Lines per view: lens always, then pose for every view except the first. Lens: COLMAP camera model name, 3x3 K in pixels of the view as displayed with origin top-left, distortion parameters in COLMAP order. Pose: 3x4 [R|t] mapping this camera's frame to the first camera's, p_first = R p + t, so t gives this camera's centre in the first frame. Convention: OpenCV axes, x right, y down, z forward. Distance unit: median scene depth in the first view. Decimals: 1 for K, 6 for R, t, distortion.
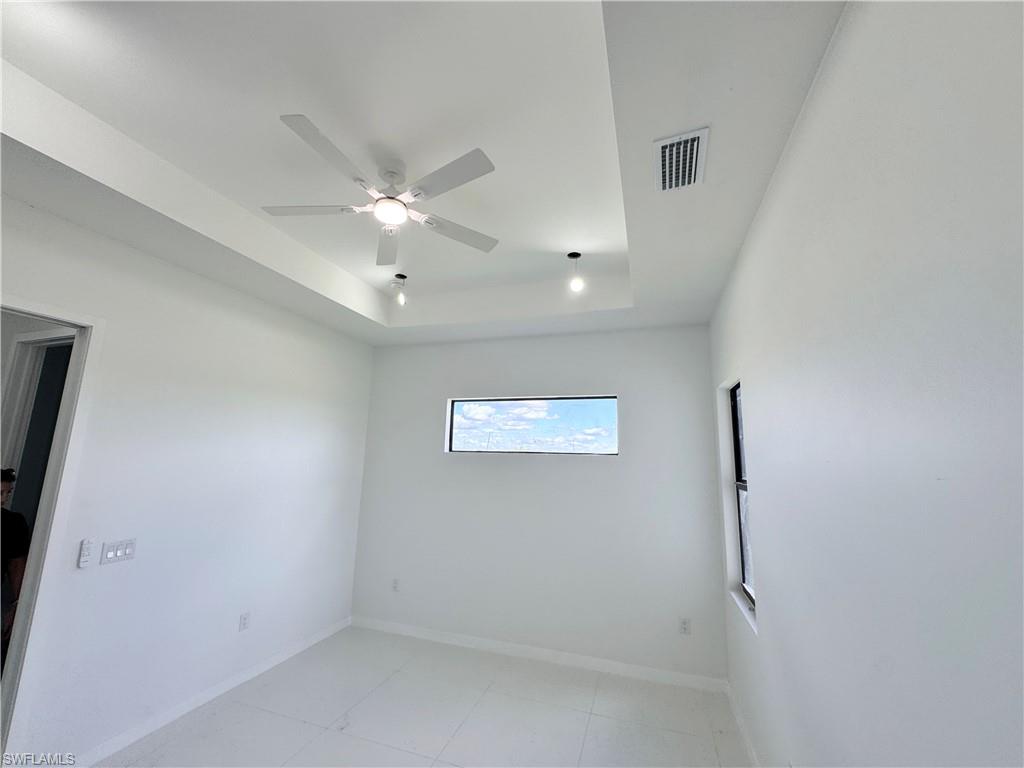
lens RADIAL K [[412.8, 0, 517.1], [0, 412.8, 385.0], [0, 0, 1]] dist [-0.000318, 0.000023]
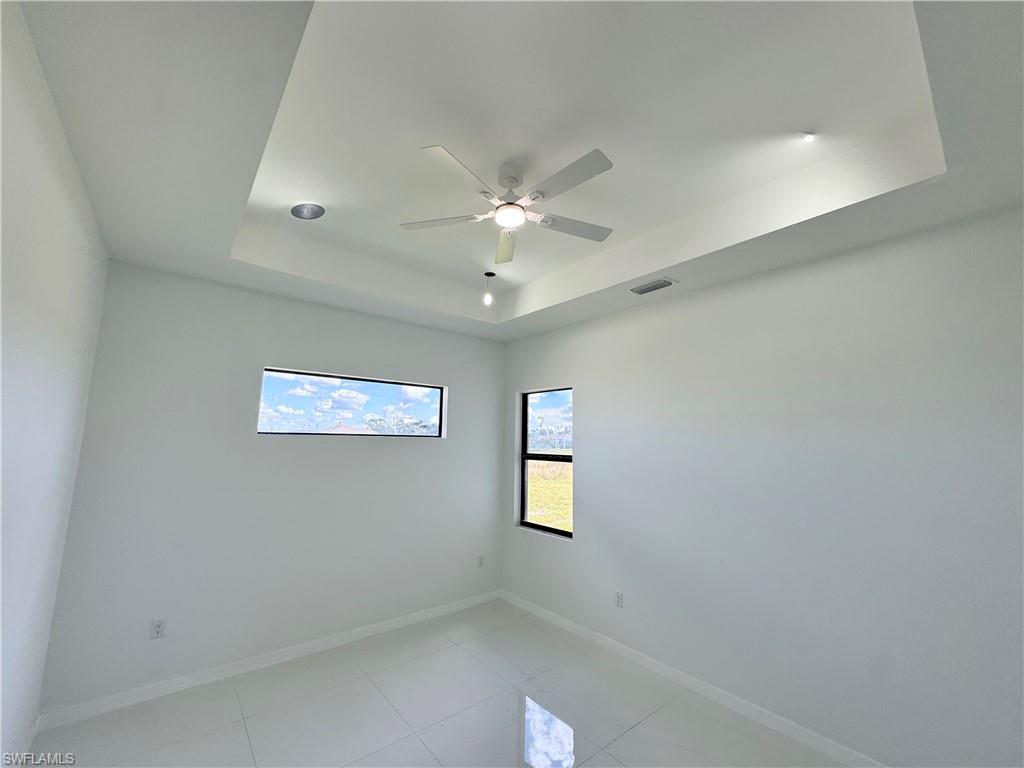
lens RADIAL K [[412.8, 0, 517.1], [0, 412.8, 385.0], [0, 0, 1]] dist [-0.000318, 0.000023]
pose [[0.515837, 0.105608, 0.850153, -0.715658], [-0.151762, 0.987942, -0.030642, 0.026896], [-0.843137, -0.113215, 0.525644, 0.230405]]
